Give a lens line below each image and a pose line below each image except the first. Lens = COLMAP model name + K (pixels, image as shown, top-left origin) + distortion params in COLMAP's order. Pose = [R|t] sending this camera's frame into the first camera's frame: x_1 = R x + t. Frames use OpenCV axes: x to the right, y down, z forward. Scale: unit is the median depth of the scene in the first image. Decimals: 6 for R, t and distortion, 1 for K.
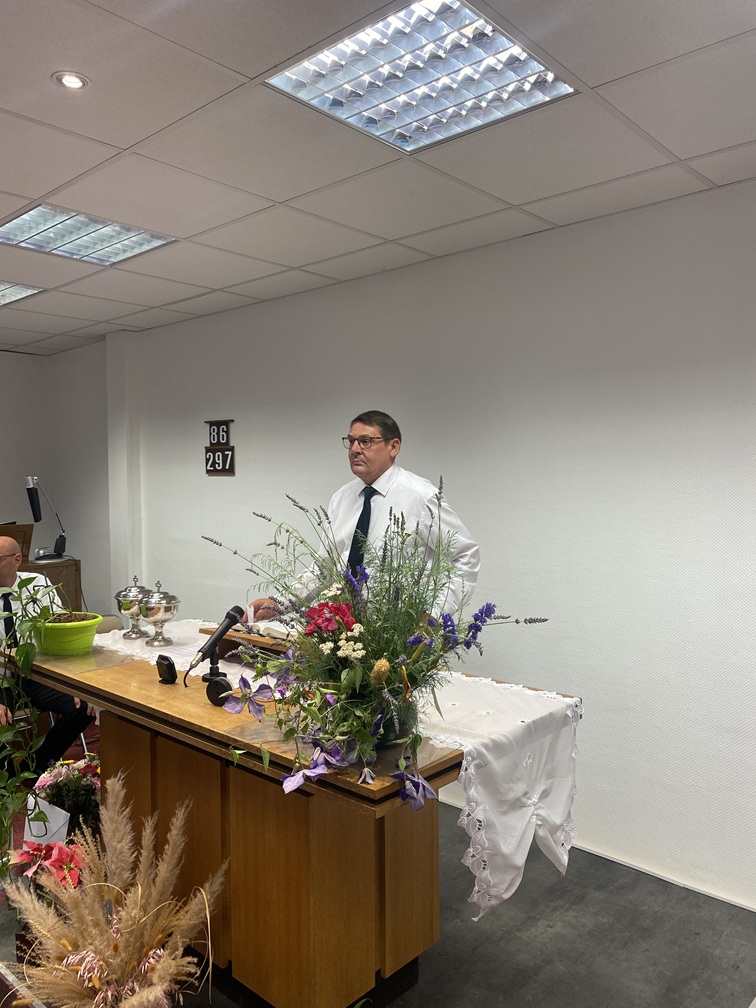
lens RADIAL K [[769.3, 0, 378.0], [0, 769.3, 504.0], [0, 0, 1]] dist [-0.000124, -0.000626]
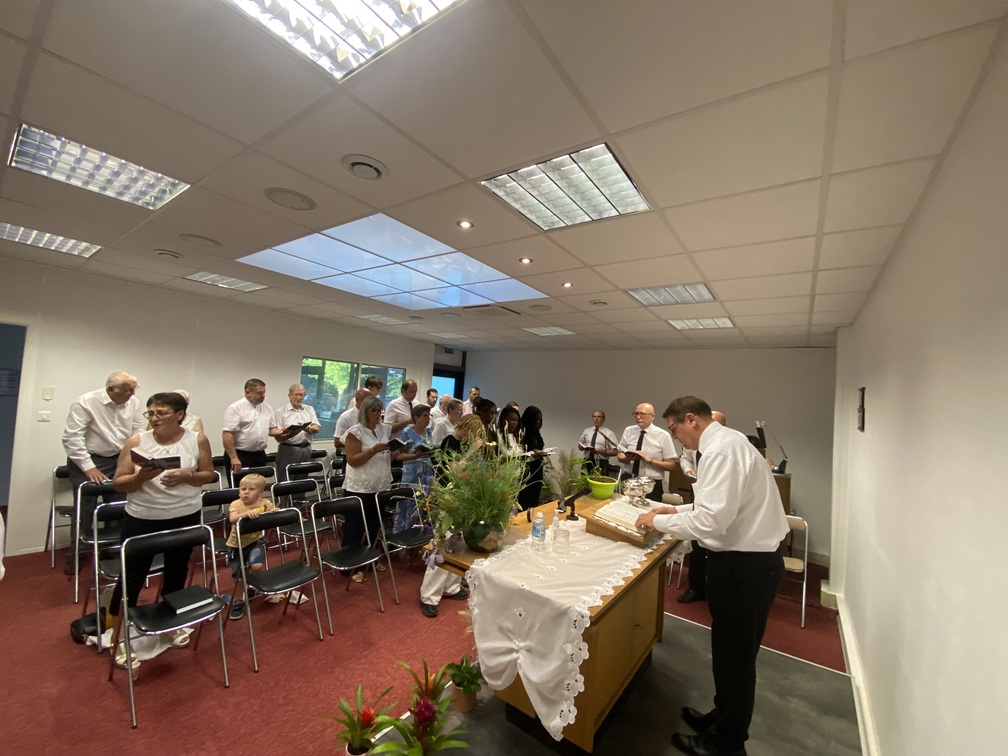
lens RADIAL K [[408.5, 0, 516.1], [0, 408.5, 375.8], [0, 0, 1]] dist [-0.033115, -0.000004]
pose [[0.128625, -0.042511, -0.990782, 0.558945], [-0.109966, 0.992308, -0.056853, -0.038511], [0.985578, 0.116265, 0.122960, 0.489558]]
